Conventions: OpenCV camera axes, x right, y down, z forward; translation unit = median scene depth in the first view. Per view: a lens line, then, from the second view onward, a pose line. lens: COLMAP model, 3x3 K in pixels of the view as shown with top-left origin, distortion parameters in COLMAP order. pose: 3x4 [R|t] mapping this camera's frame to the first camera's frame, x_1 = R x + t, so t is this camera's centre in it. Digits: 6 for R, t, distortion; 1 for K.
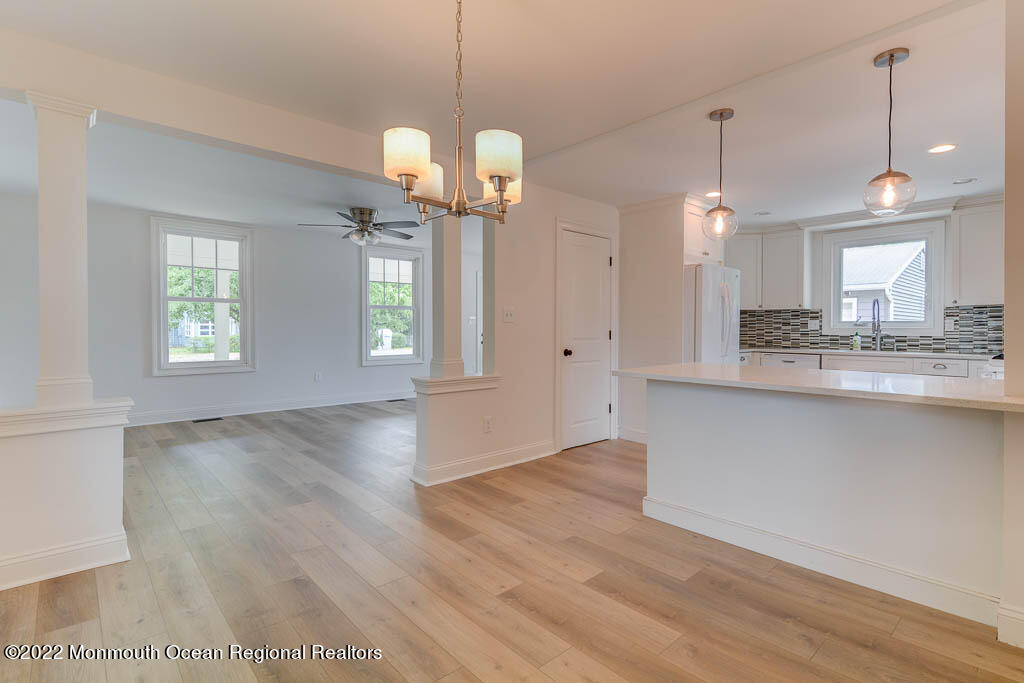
lens RADIAL K [[497.6, 0, 522.4], [0, 497.6, 333.6], [0, 0, 1]] dist [0.011586, -0.004651]
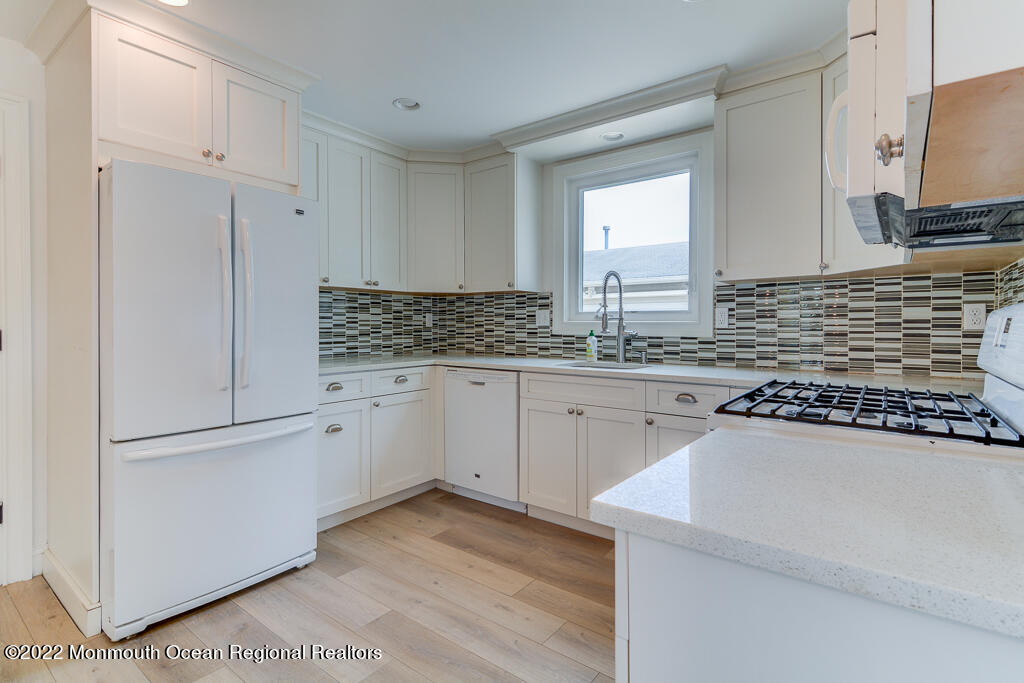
lens RADIAL K [[497.6, 0, 520.6], [0, 497.6, 328.7], [0, 0, 1]] dist [0.011586, -0.004651]
pose [[0.983665, -0.003367, 0.179975, 0.505273], [0.003798, 0.999991, -0.002055, -0.003663], [-0.179967, 0.002705, 0.983669, 0.465512]]
